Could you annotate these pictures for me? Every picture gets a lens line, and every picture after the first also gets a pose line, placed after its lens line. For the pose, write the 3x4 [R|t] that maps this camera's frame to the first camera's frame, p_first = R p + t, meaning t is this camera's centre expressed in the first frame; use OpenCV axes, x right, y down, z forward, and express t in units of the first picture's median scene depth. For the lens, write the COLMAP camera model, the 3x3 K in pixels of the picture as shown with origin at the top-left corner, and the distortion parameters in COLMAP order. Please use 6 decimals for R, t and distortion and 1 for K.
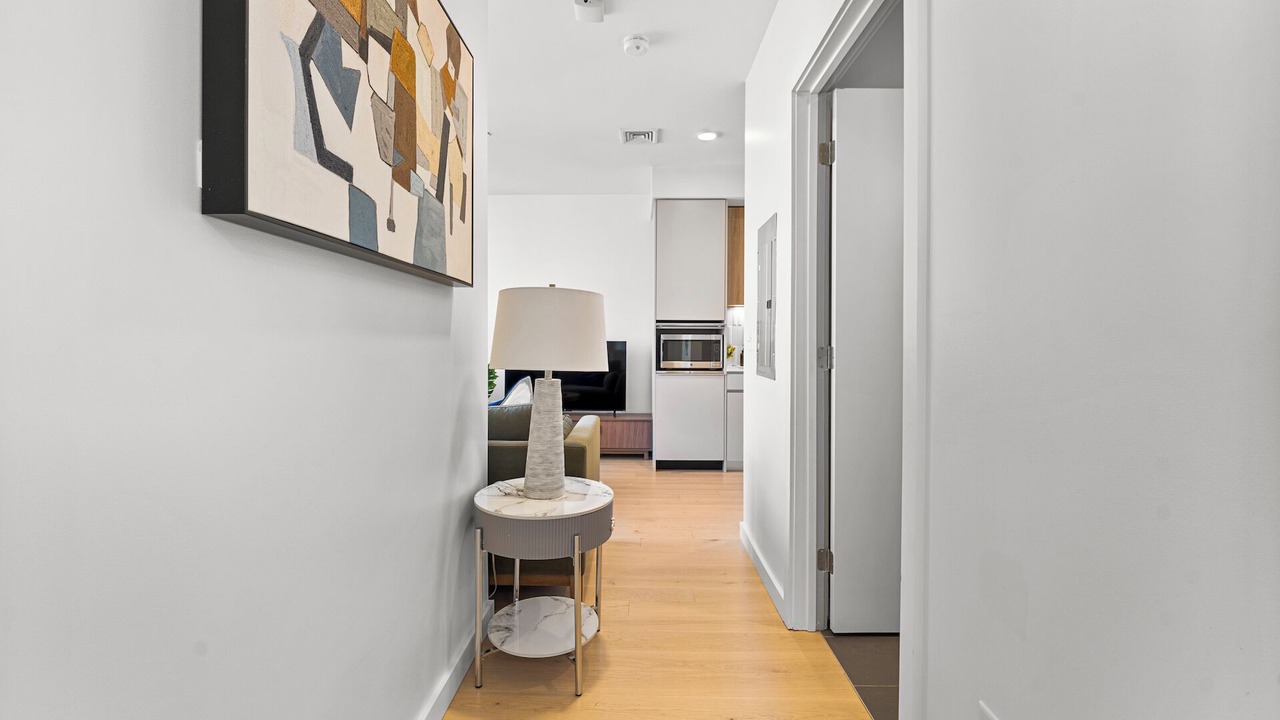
lens RADIAL K [[527.6, 0, 640.0], [0, 527.6, 360.0], [0, 0, 1]] dist [-0.005629, -0.000441]
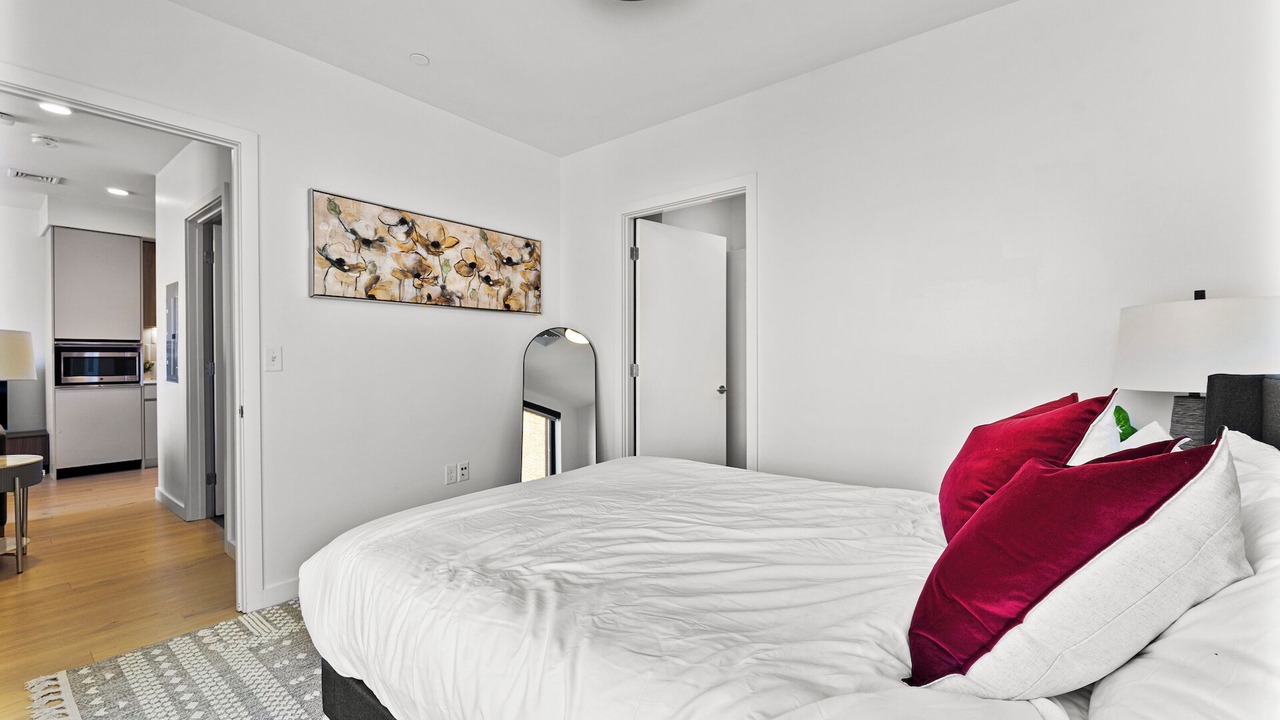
lens RADIAL K [[527.6, 0, 640.0], [0, 527.6, 360.0], [0, 0, 1]] dist [-0.005629, -0.000441]
pose [[0.614989, -0.008764, 0.788487, -0.077672], [0.028289, 0.999540, -0.010954, 0.013136], [-0.788028, 0.029042, 0.614954, -0.596329]]
